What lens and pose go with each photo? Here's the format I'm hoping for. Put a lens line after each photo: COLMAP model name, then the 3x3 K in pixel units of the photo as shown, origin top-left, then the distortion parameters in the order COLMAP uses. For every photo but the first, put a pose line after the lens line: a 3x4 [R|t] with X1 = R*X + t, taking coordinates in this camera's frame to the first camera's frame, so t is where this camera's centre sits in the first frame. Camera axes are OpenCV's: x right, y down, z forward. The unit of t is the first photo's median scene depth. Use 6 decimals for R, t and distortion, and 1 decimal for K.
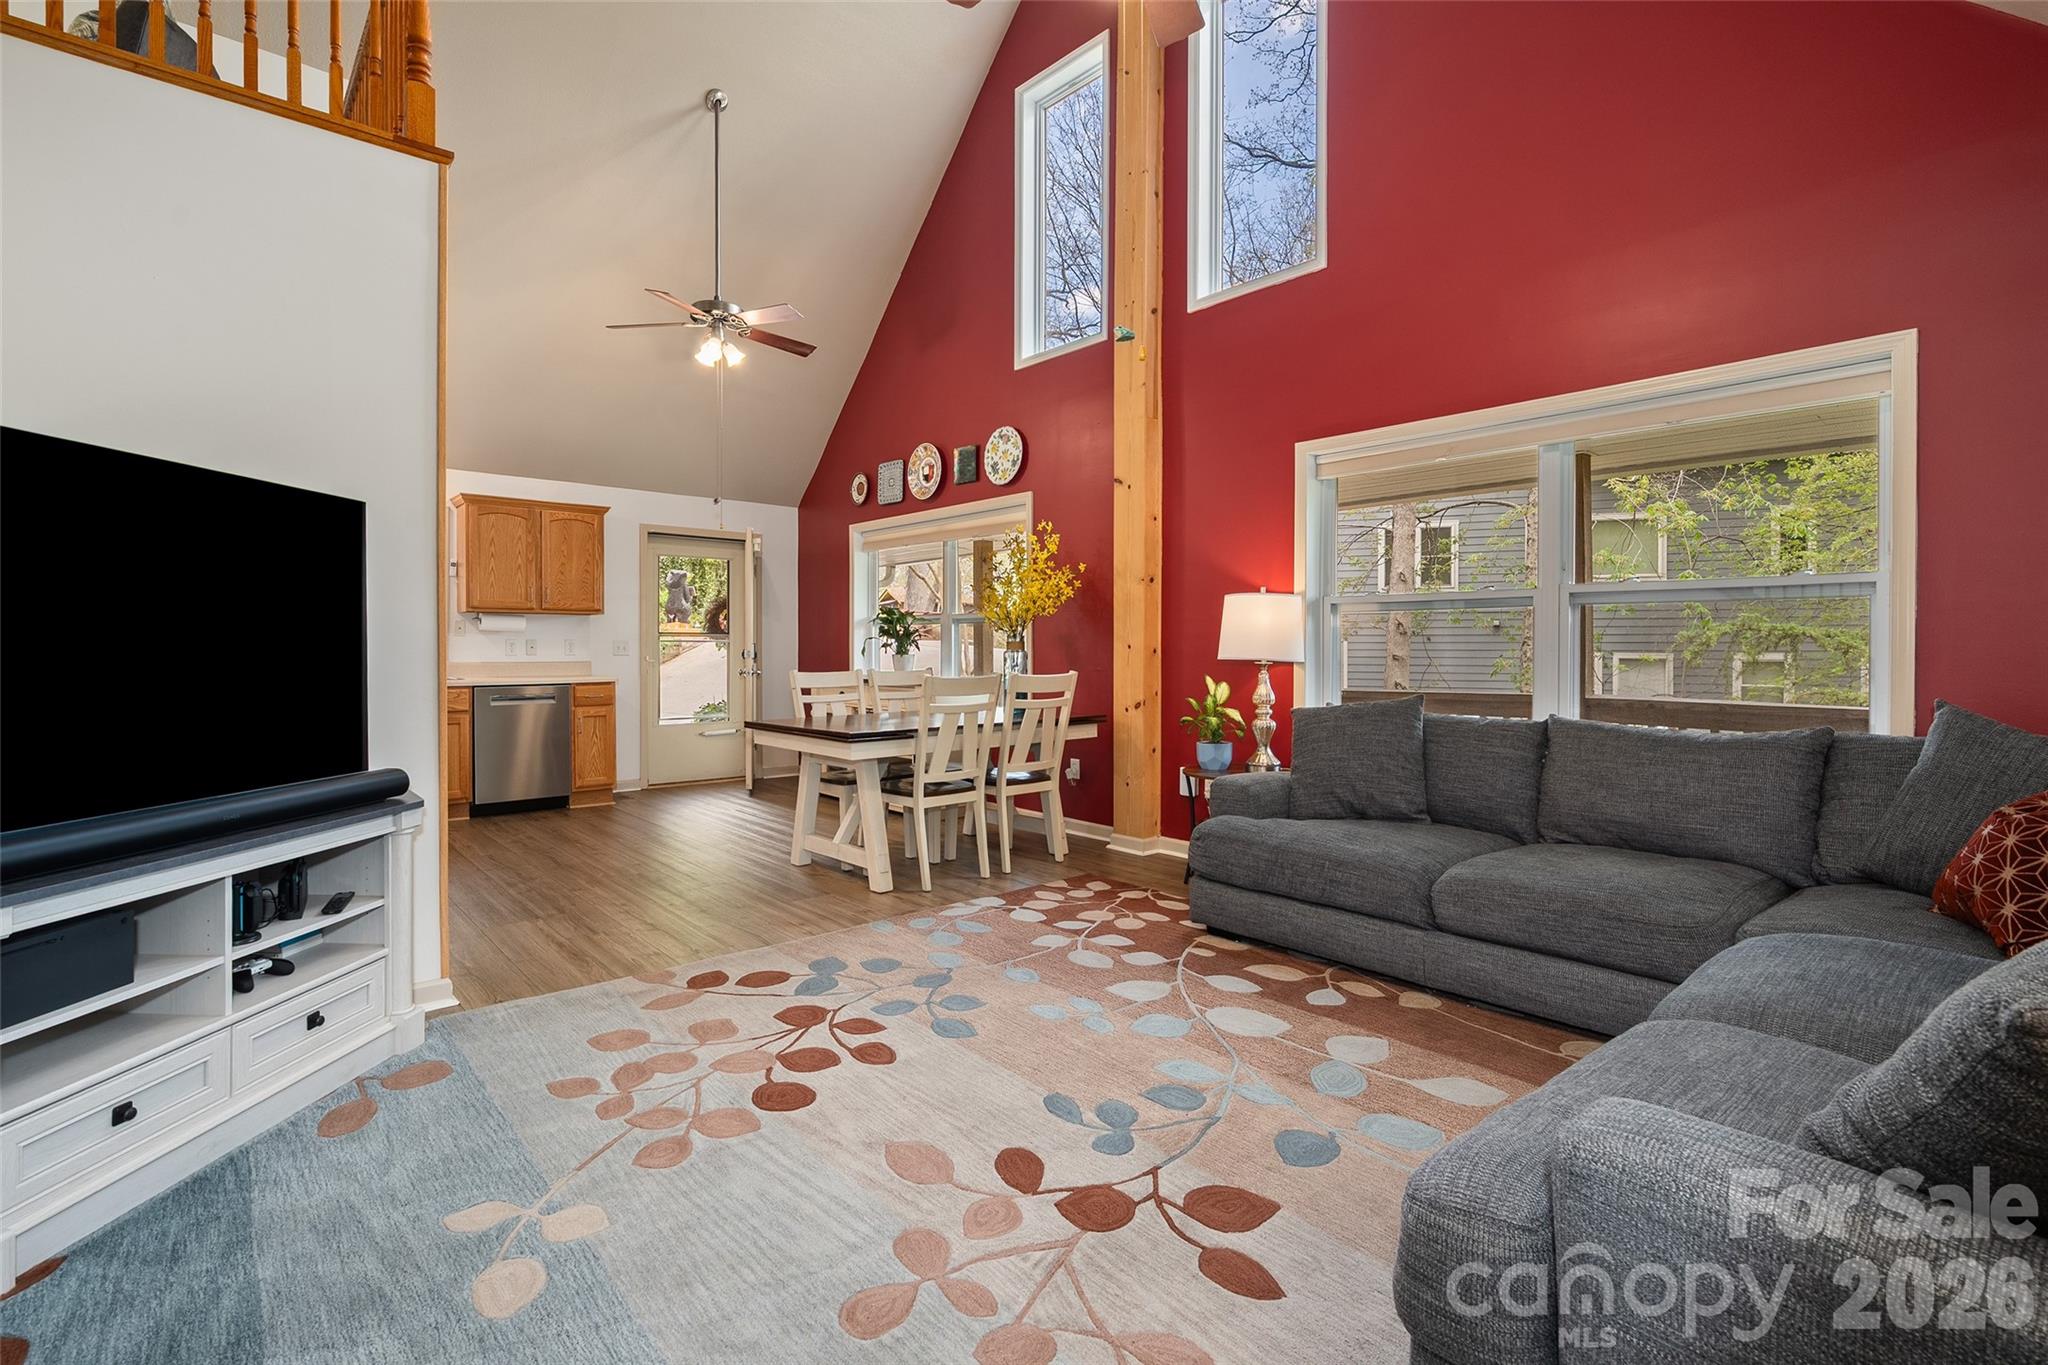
lens RADIAL K [[931.4, 0, 1006.5], [0, 931.4, 649.8], [0, 0, 1]] dist [-0.006617, 0.002792]
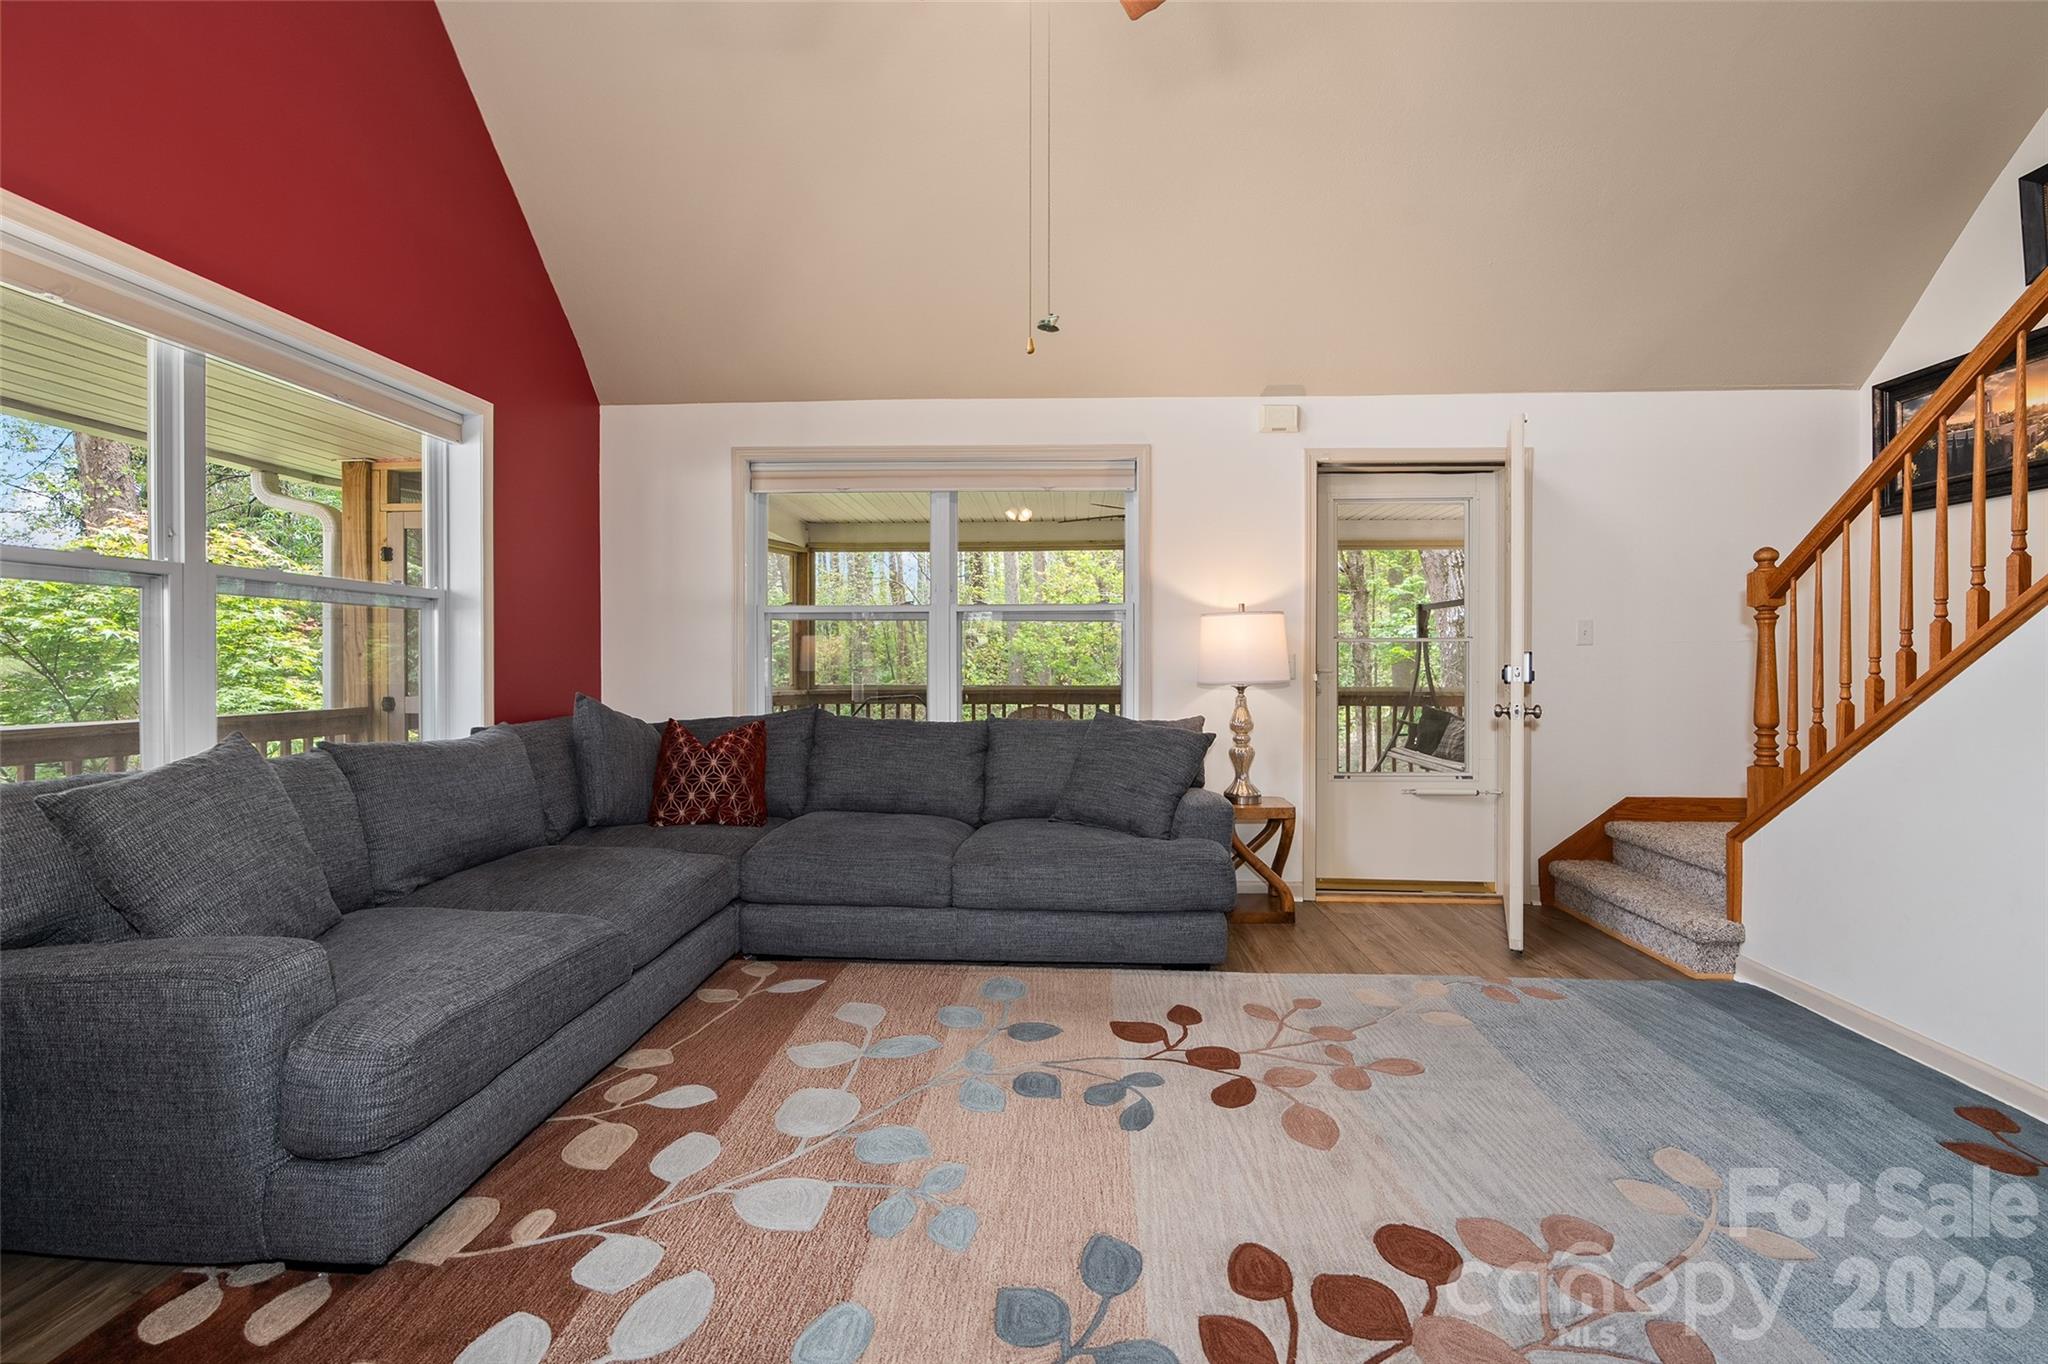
lens RADIAL K [[931.4, 0, 1022.1], [0, 931.4, 664.8], [0, 0, 1]] dist [-0.006617, 0.002792]
pose [[-0.721782, -0.006837, 0.692087, -0.419662], [-0.003375, 0.999974, 0.006359, -0.000172], [-0.692113, 0.002254, -0.721786, 1.404891]]
